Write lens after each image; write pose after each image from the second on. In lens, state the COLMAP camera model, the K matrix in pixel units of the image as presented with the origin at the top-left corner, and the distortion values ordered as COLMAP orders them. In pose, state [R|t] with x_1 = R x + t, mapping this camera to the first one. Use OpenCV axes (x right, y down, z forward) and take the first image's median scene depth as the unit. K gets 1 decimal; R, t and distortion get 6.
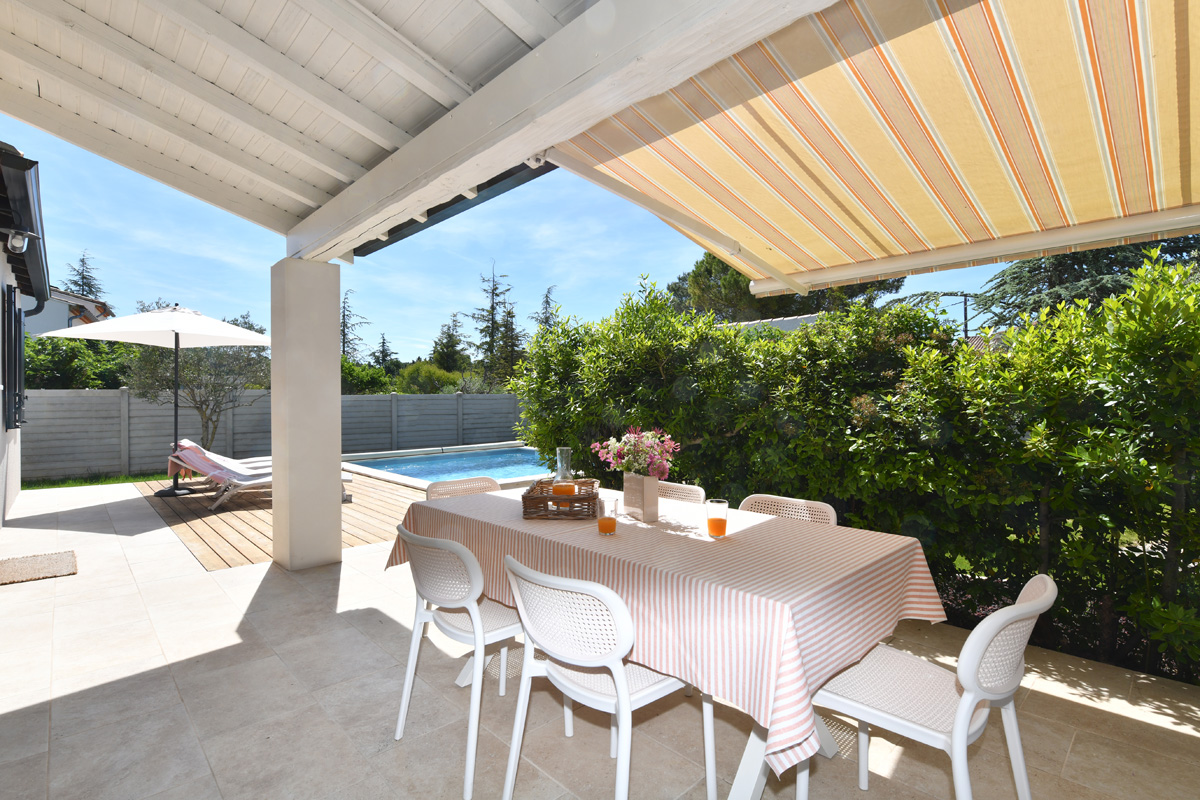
lens RADIAL K [[571.6, 0, 600.0], [0, 571.6, 400.0], [0, 0, 1]] dist [0.000079, -0.000015]
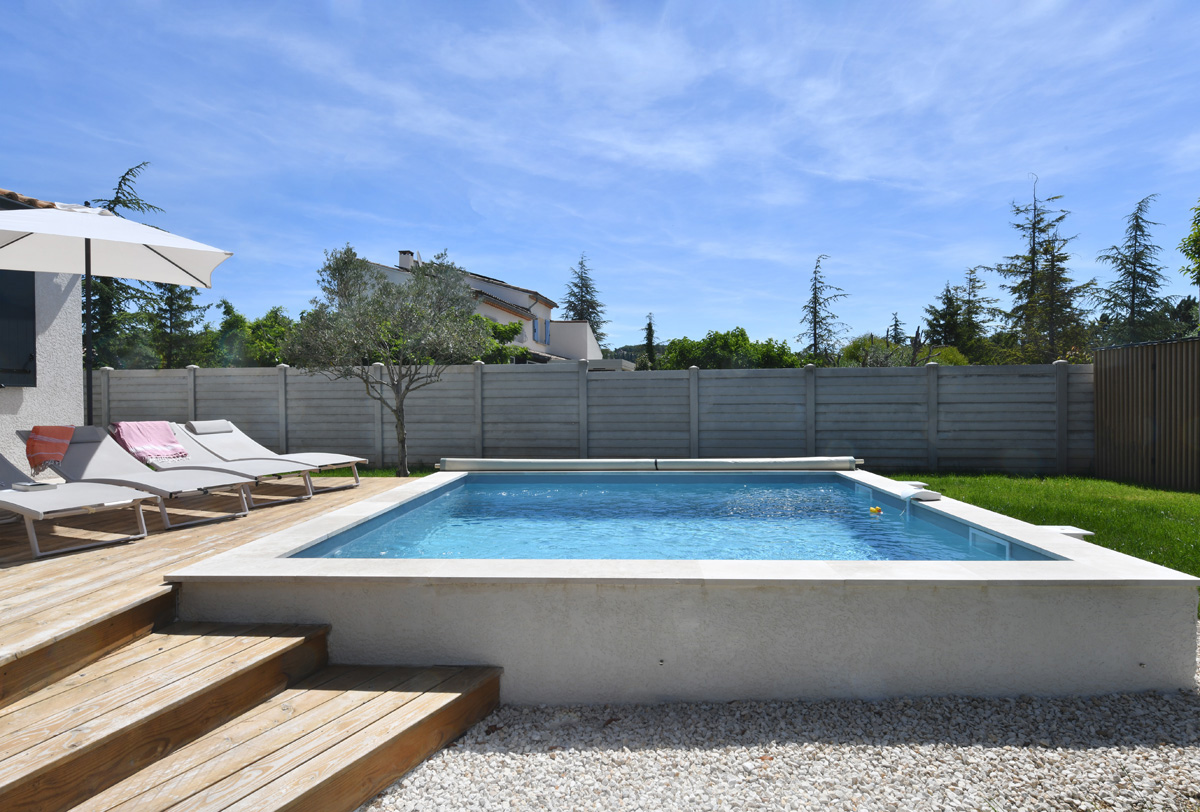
lens RADIAL K [[681.0, 0, 600.0], [0, 681.0, 406.0], [0, 0, 1]] dist [-0.004021, -0.002314]
pose [[0.691900, 0.010878, -0.721911, 0.029909], [-0.005085, 0.999935, 0.010194, 0.006940], [0.721975, -0.003383, 0.691911, 0.128933]]
